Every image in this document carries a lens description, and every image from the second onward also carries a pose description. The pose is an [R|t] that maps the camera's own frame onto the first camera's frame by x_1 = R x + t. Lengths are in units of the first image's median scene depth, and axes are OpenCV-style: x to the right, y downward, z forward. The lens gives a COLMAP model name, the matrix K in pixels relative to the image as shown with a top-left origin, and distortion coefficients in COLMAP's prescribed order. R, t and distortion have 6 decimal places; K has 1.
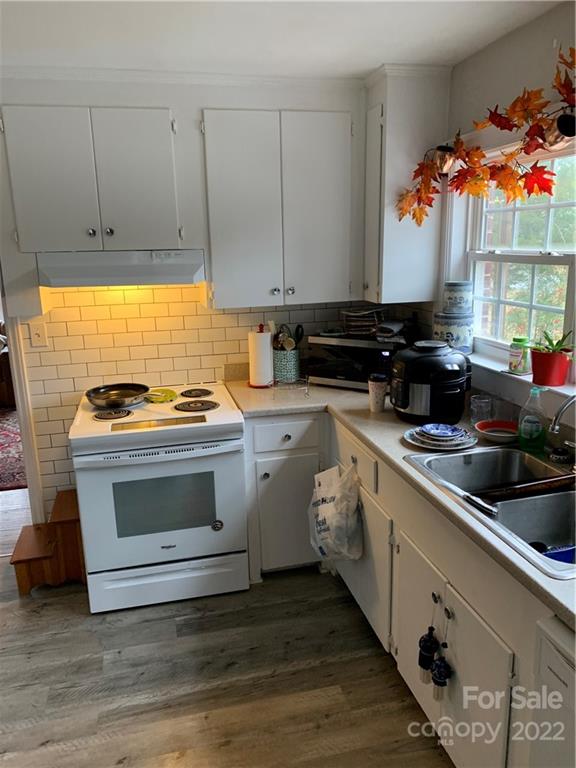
lens RADIAL K [[584.8, 0, 287.7], [0, 584.8, 383.9], [0, 0, 1]] dist [0.053308, -0.051813]
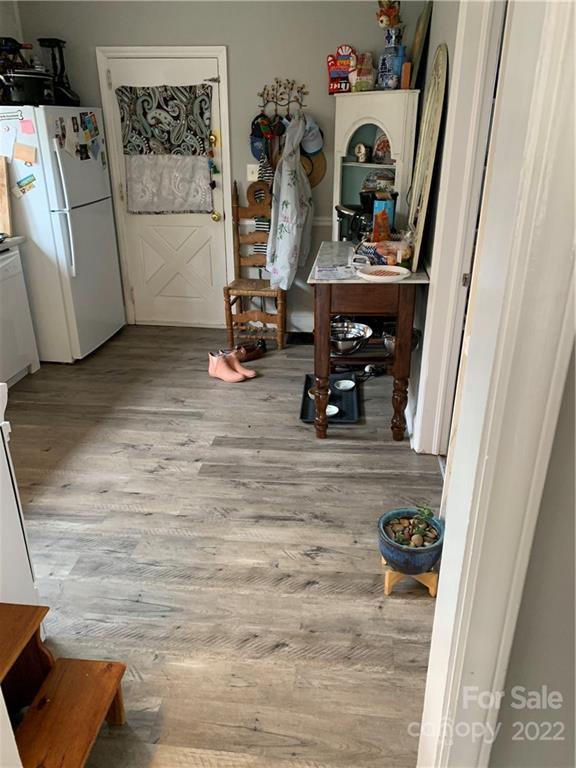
lens RADIAL K [[584.8, 0, 287.6], [0, 584.8, 384.3], [0, 0, 1]] dist [0.053308, -0.051813]
pose [[-0.939521, -0.106498, 0.325514, -0.971294], [0.108004, 0.809806, 0.576671, -0.278142], [-0.325018, 0.576951, -0.749327, 1.534160]]
